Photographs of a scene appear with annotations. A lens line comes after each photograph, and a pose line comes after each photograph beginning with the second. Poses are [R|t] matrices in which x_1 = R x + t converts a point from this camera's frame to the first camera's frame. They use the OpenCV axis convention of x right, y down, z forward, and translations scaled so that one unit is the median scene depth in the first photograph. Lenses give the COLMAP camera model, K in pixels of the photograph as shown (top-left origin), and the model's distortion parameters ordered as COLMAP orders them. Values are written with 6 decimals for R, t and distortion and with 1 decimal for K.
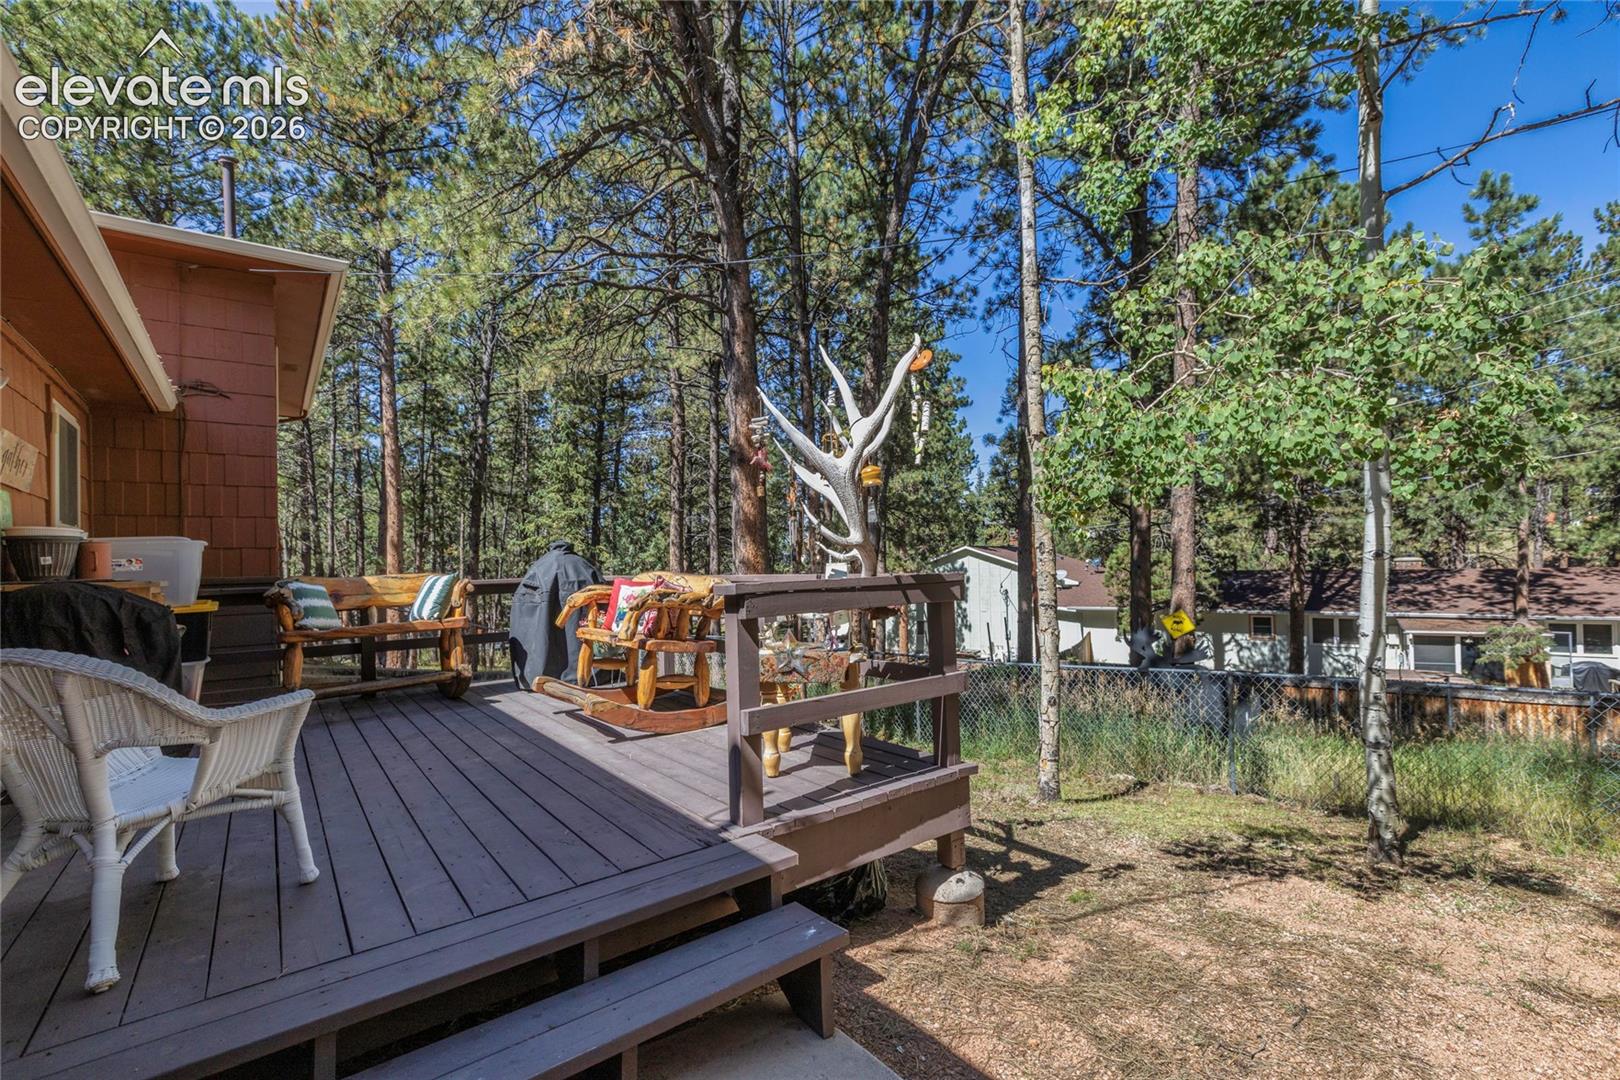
lens RADIAL K [[735.7, 0, 813.7], [0, 735.7, 549.0], [0, 0, 1]] dist [0.001177, 0.001158]
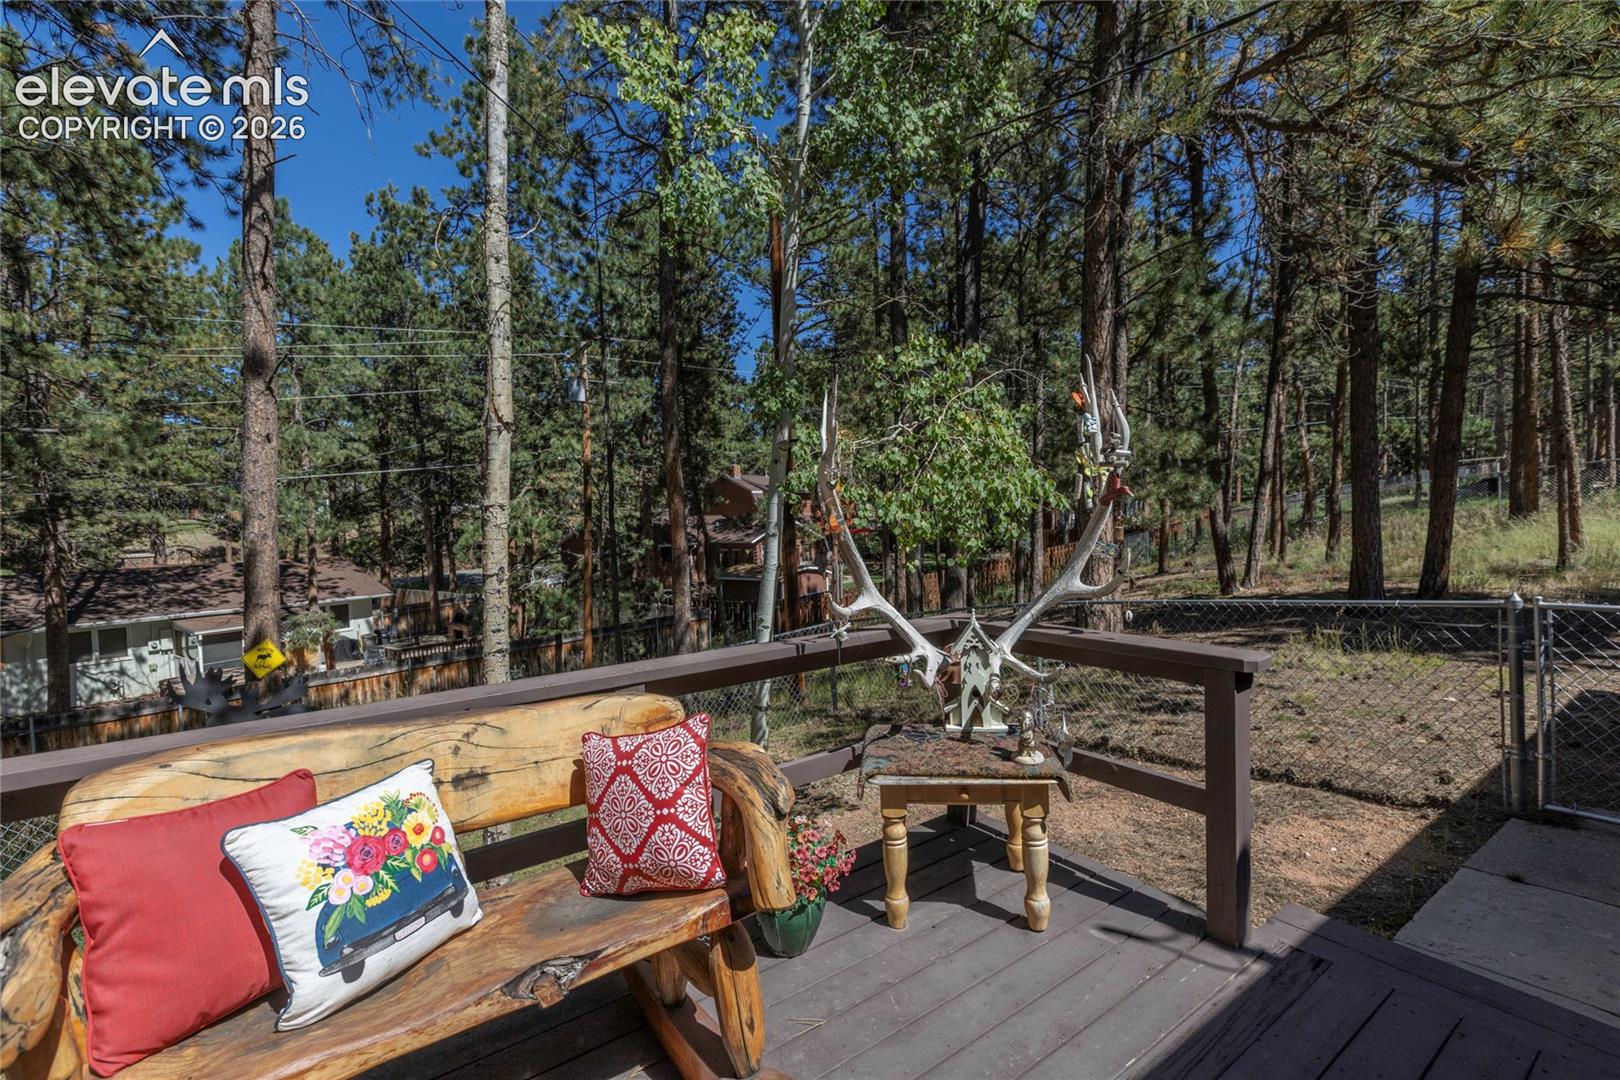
lens RADIAL K [[735.7, 0, 810.5], [0, 735.7, 540.2], [0, 0, 1]] dist [0.001177, 0.001158]
pose [[0.034297, -0.015814, 0.999287, -0.104269], [0.013559, 0.999790, 0.015357, -0.010331], [-0.999320, 0.013022, 0.034504, 0.162475]]
